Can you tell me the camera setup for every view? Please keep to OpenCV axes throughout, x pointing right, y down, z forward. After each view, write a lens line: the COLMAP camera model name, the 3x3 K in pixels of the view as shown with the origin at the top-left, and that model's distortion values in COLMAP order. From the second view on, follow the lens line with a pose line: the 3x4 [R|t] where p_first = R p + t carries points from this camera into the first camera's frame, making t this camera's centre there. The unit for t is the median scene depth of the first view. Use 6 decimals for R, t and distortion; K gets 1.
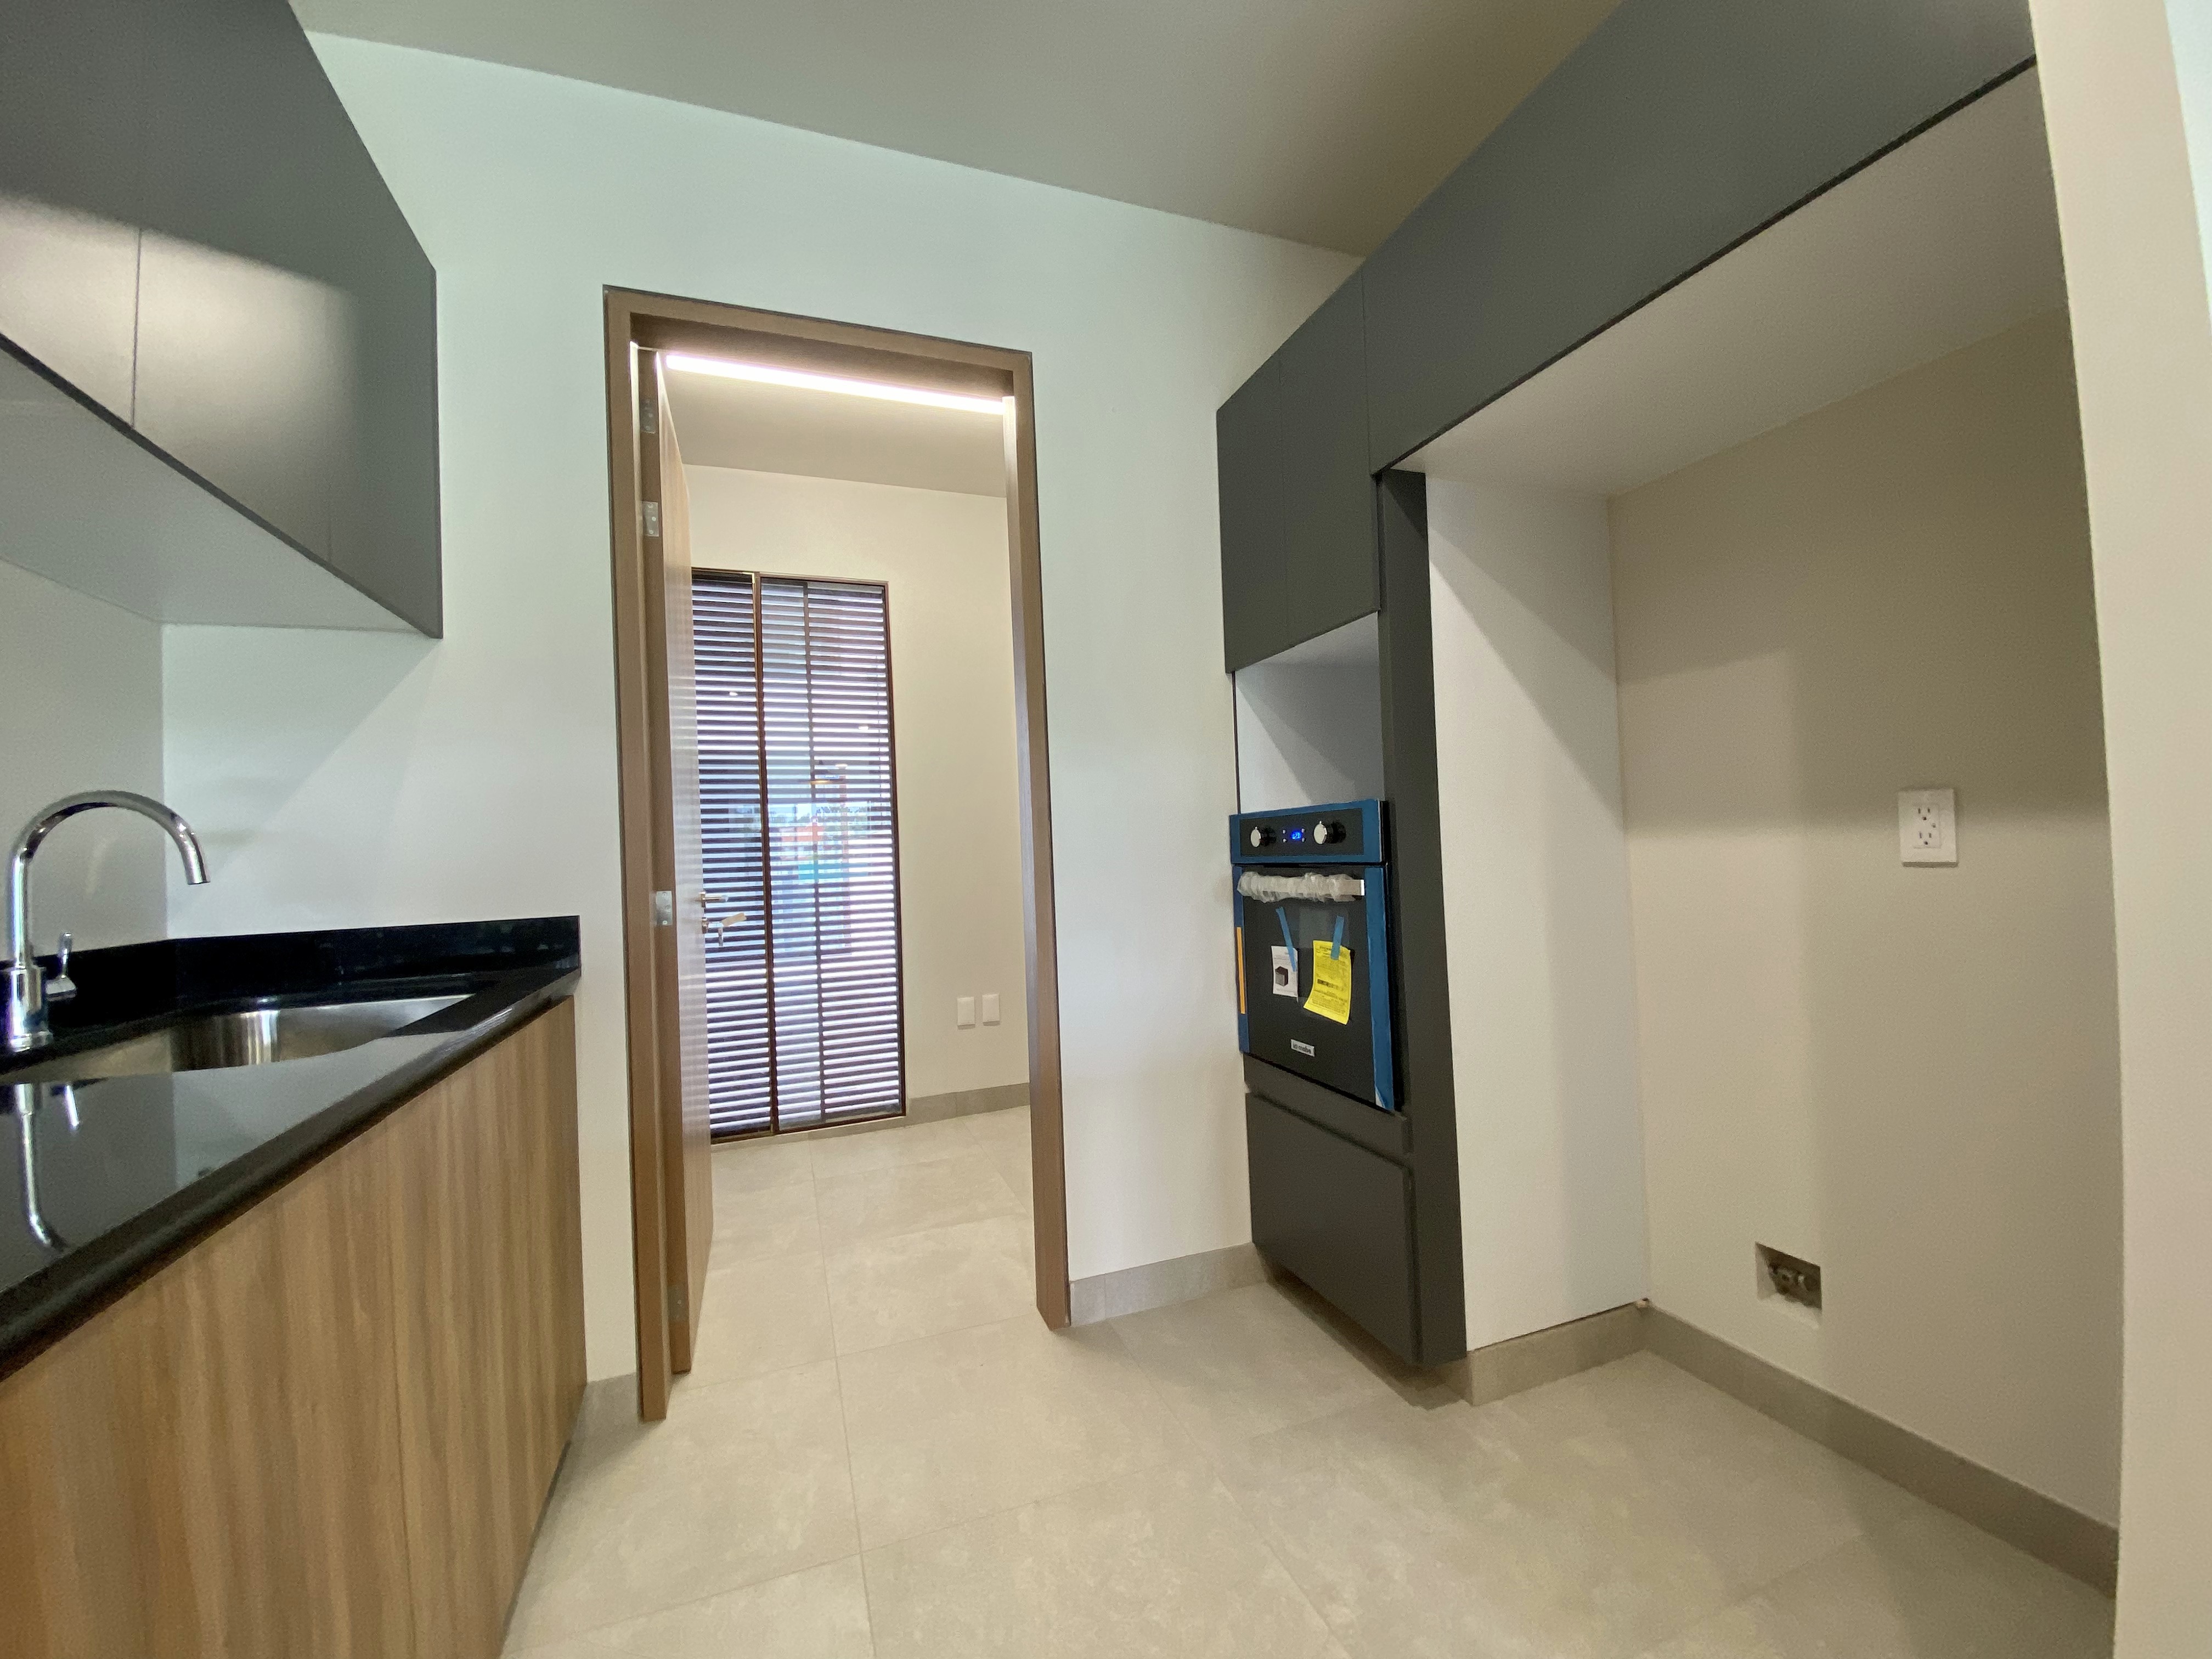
lens RADIAL K [[893.7, 0, 1107.4], [0, 893.7, 836.7], [0, 0, 1]] dist [-0.000136, -0.017312]
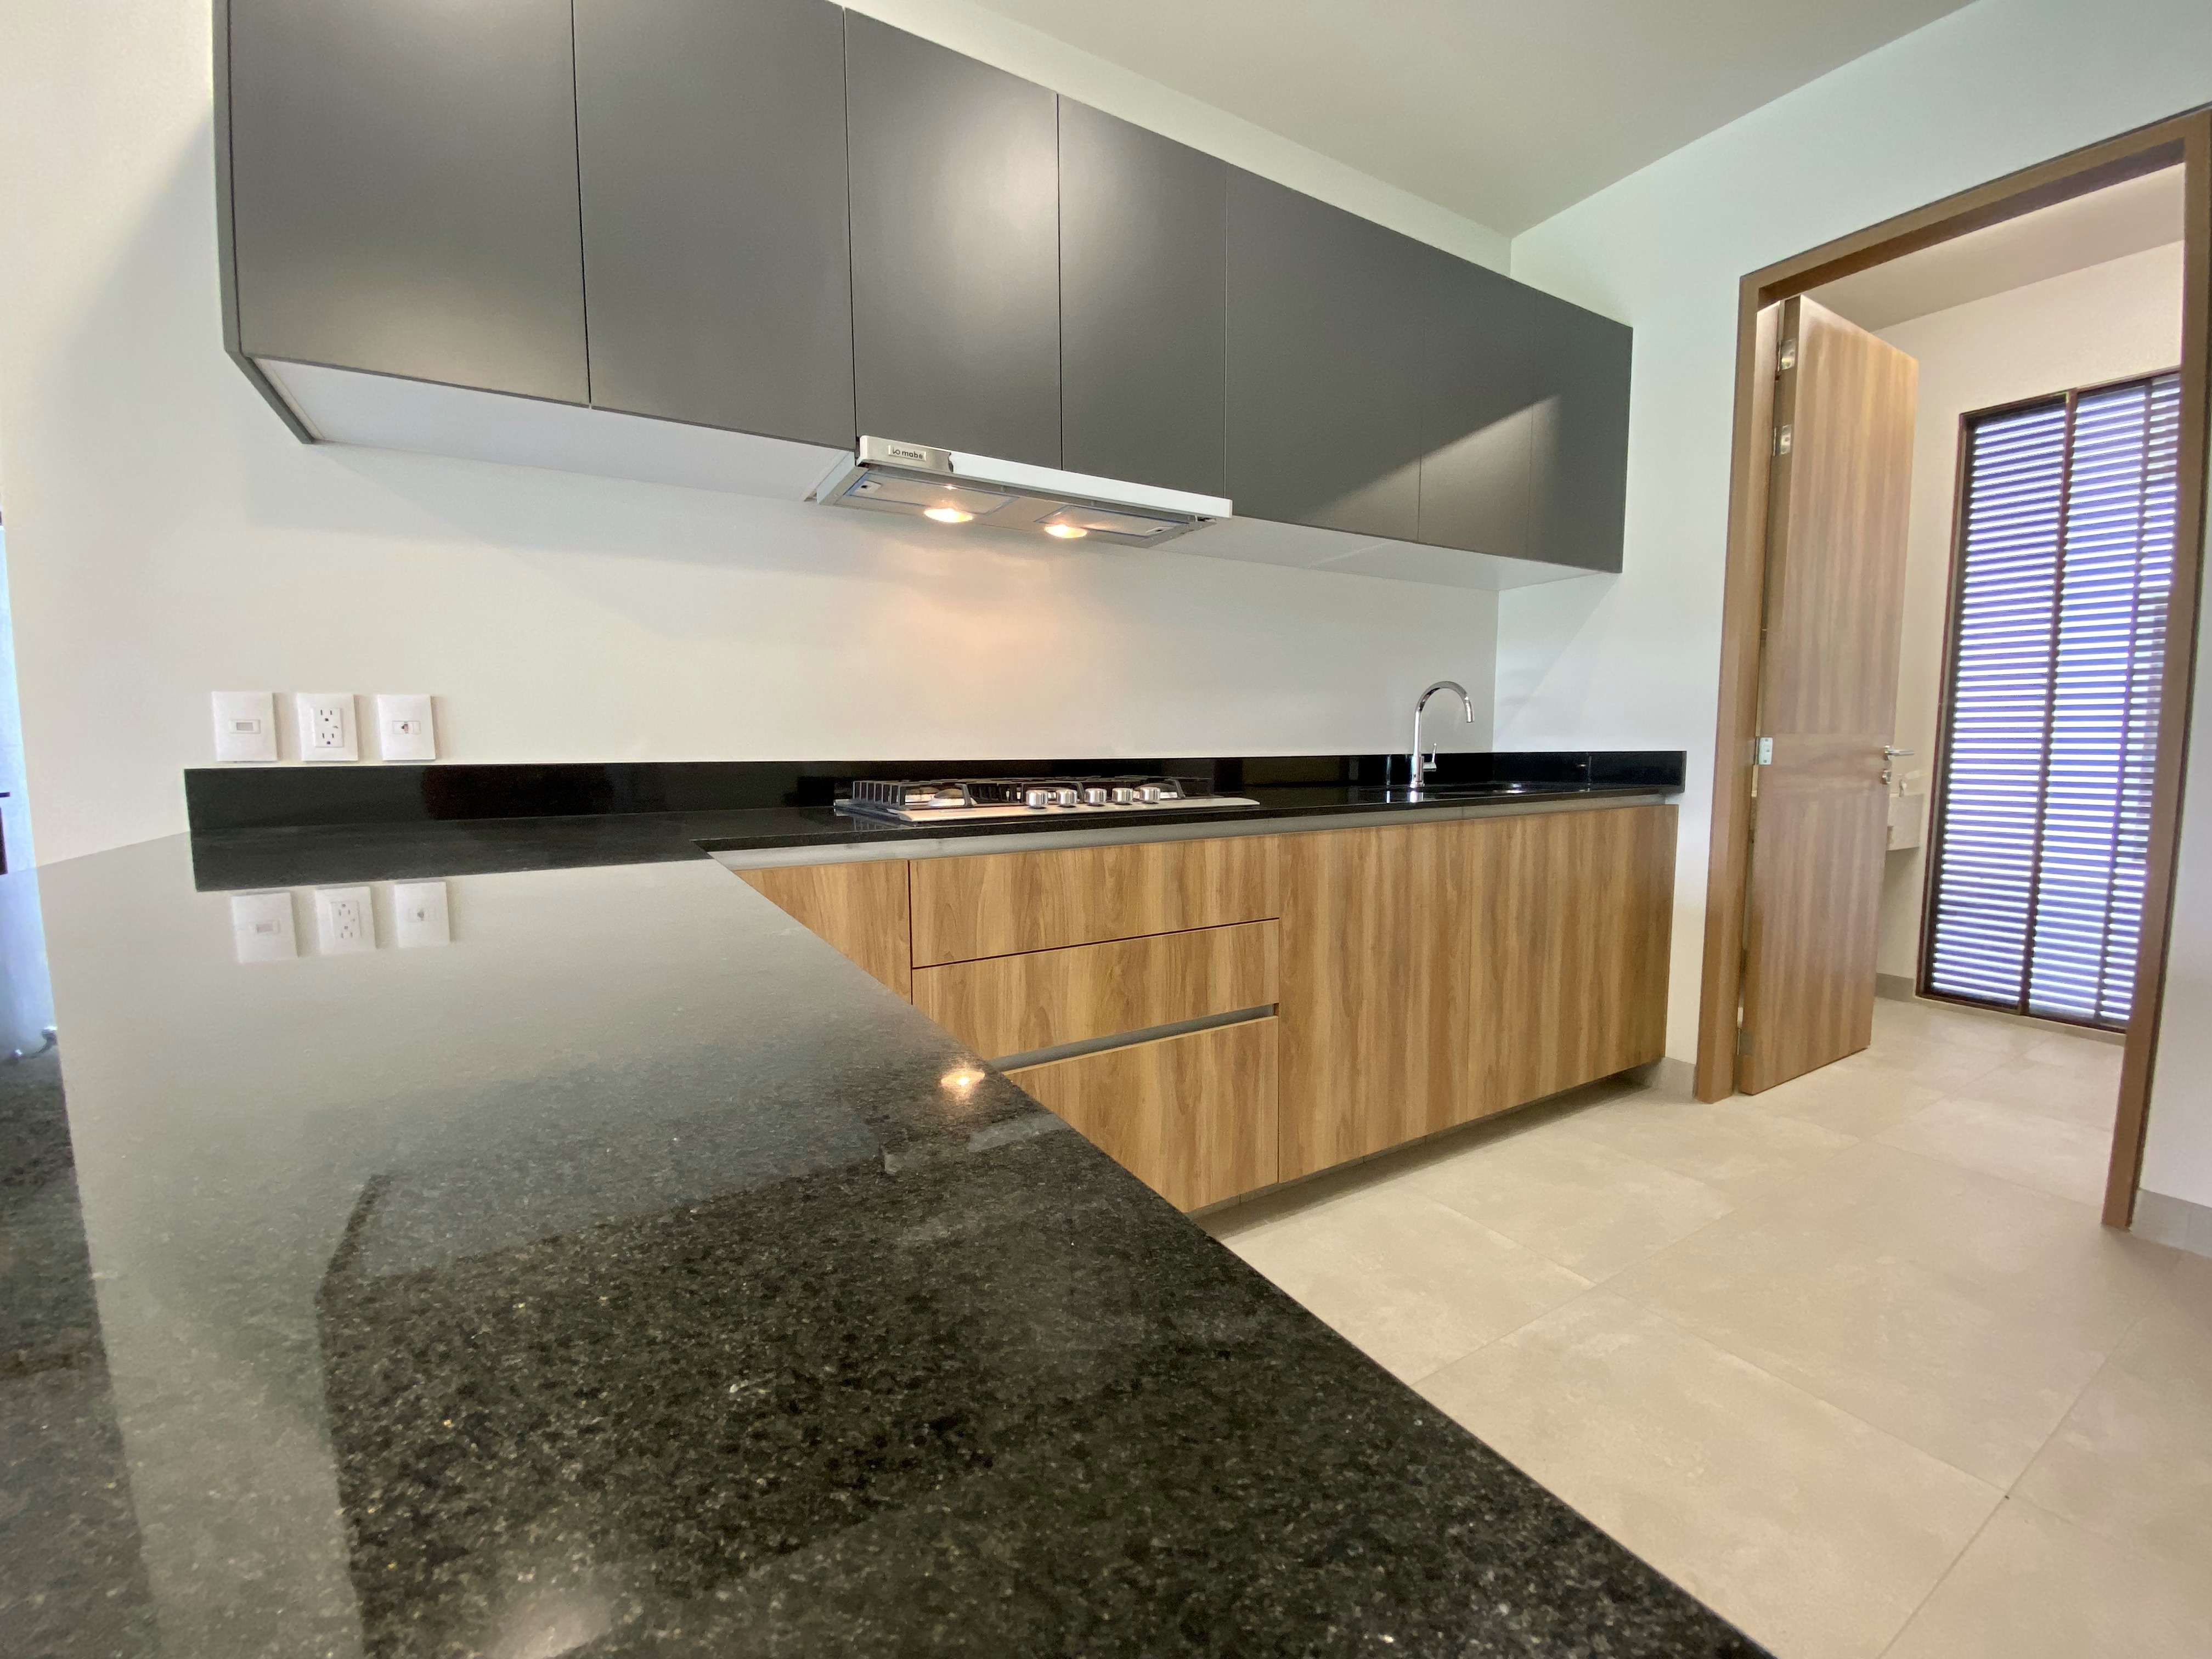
lens RADIAL K [[891.3, 0, 1106.0], [0, 891.3, 829.5], [0, 0, 1]] dist [-0.000329, -0.007854]
pose [[0.161725, 0.132360, -0.977919, 0.715203], [0.018527, 0.990382, 0.137111, -0.004095], [0.986662, -0.040293, 0.157718, -0.187298]]
